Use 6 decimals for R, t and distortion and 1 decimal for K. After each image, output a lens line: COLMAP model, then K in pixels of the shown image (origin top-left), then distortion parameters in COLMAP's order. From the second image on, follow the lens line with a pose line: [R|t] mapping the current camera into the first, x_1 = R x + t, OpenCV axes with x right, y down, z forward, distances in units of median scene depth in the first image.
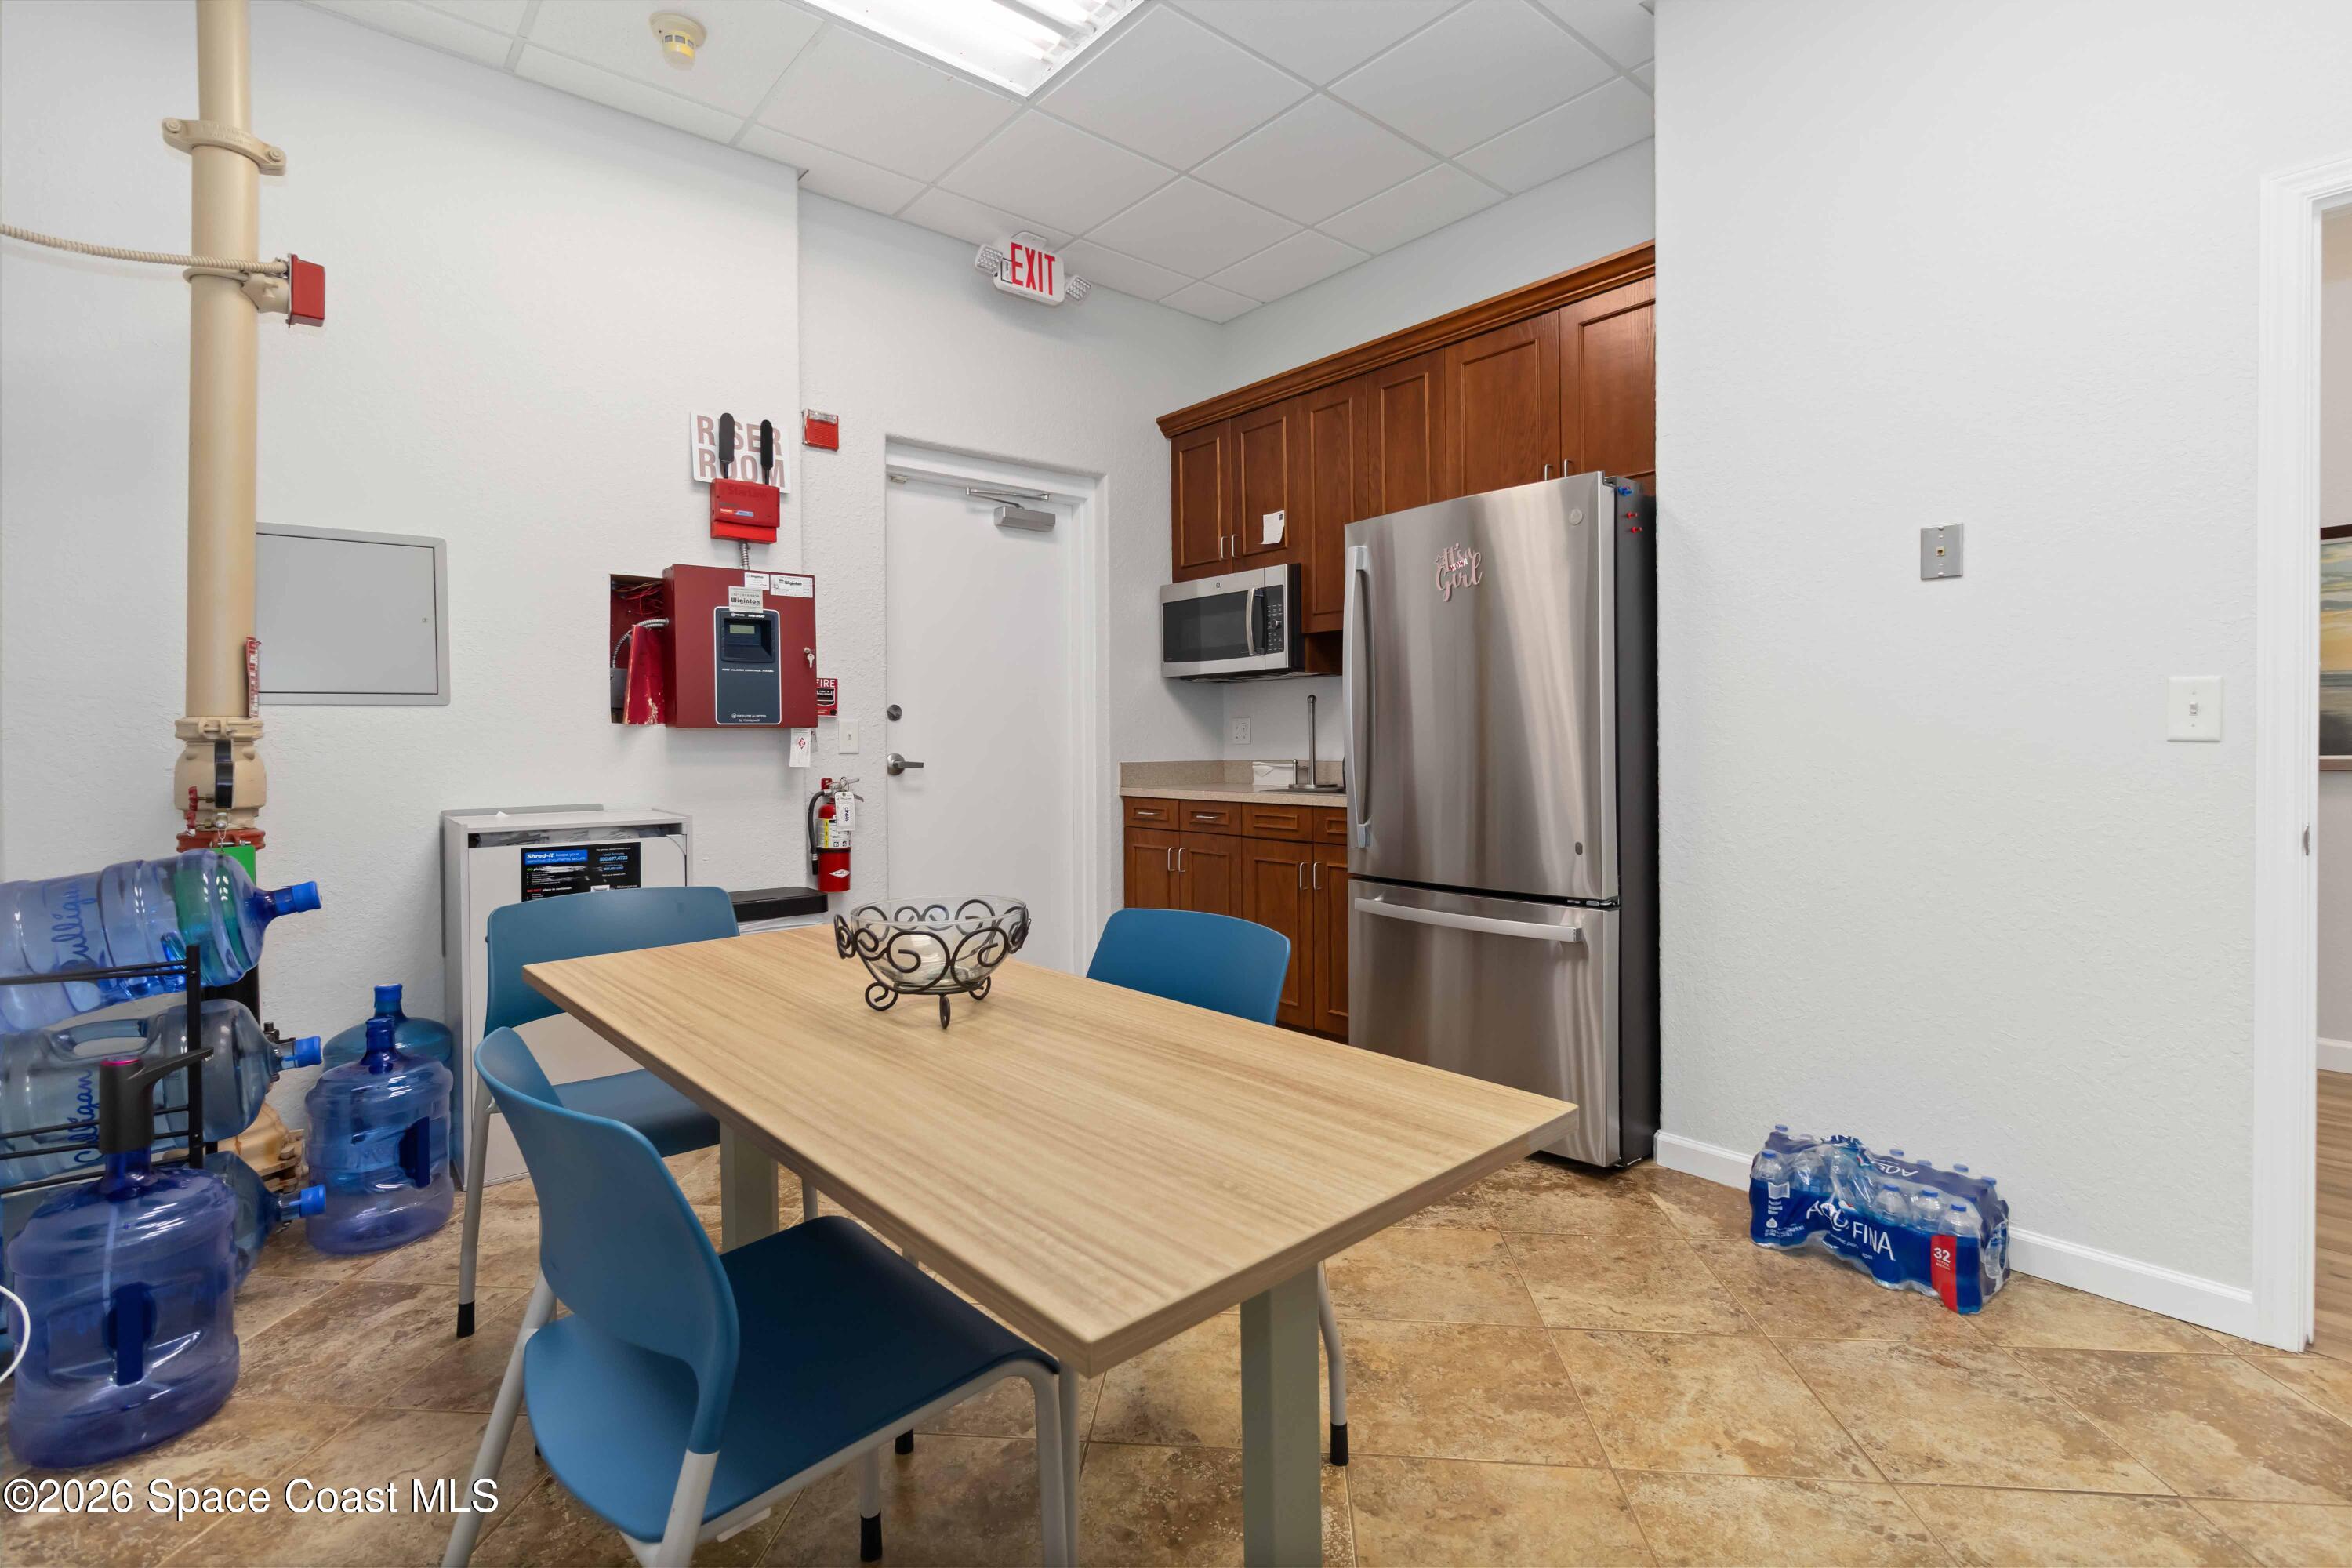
lens RADIAL K [[1092.2, 0, 1171.5], [0, 1092.2, 772.1], [0, 0, 1]] dist [-0.002159, 0.000201]
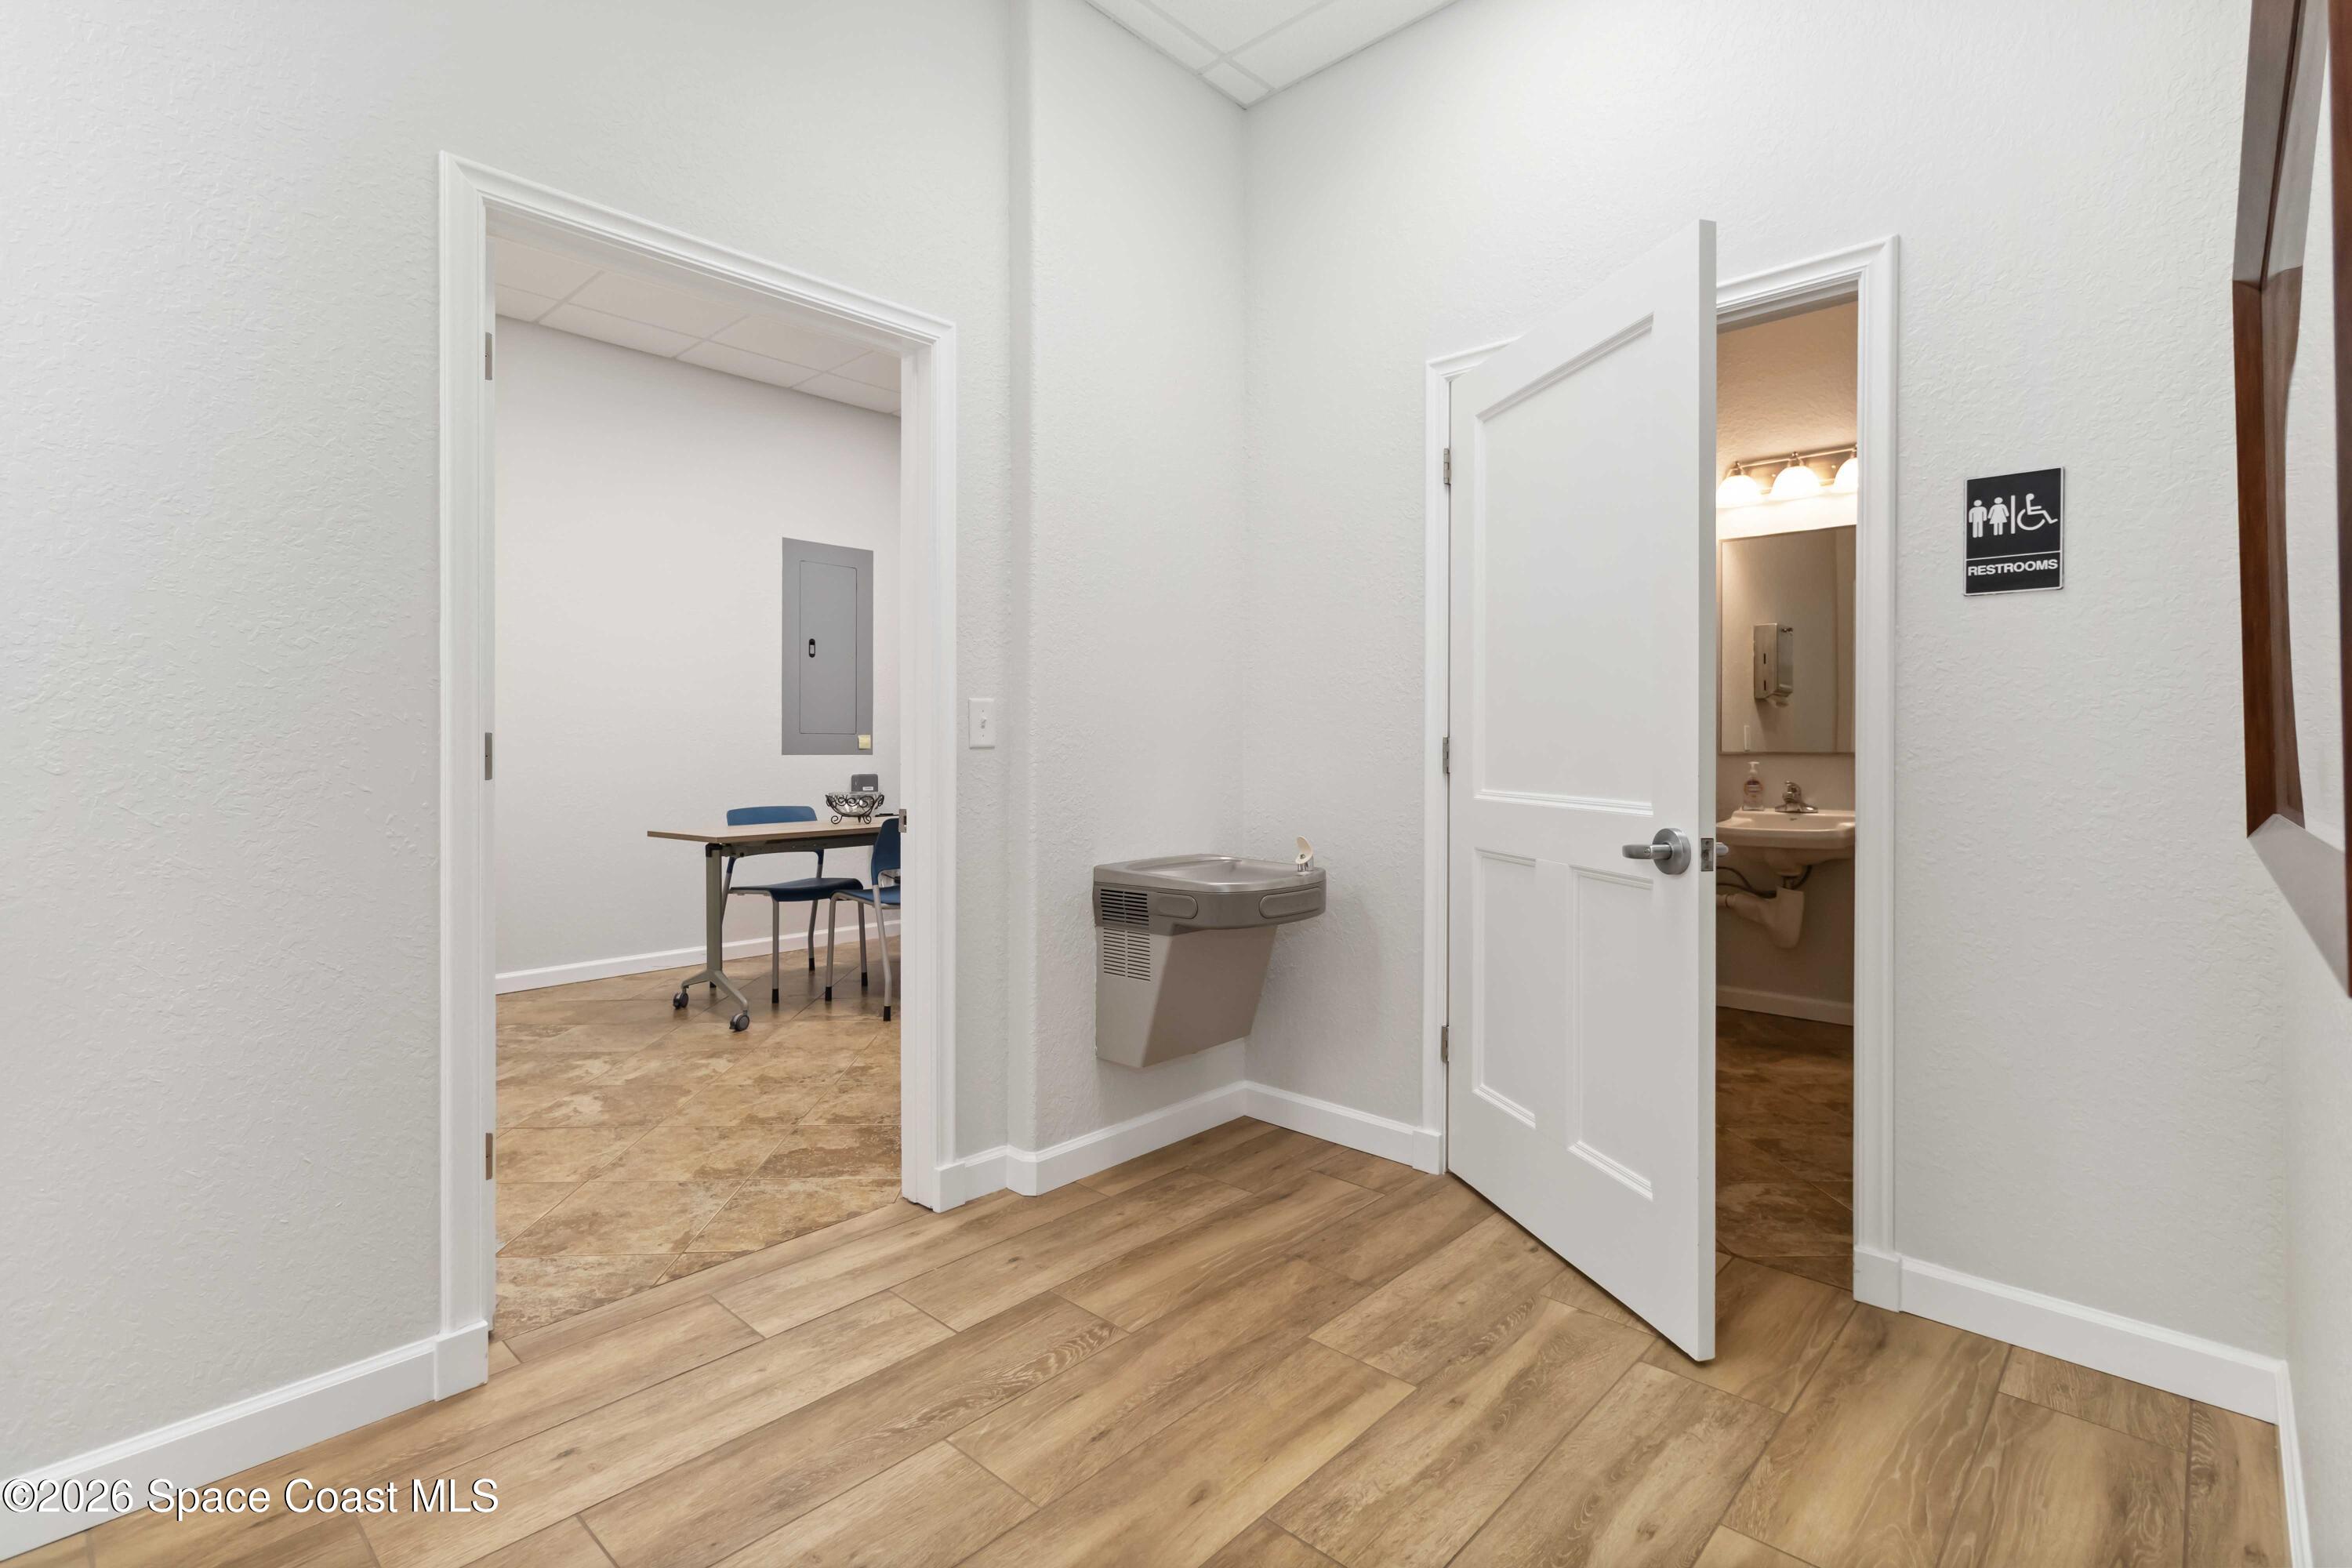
lens RADIAL K [[1092.2, 0, 1173.1], [0, 1092.2, 772.5], [0, 0, 1]] dist [-0.002159, 0.000201]
pose [[0.110090, 0.019585, -0.993729, 2.801410], [-0.011868, 0.999760, 0.018389, -0.034577], [0.993851, 0.009769, 0.110296, 1.364004]]
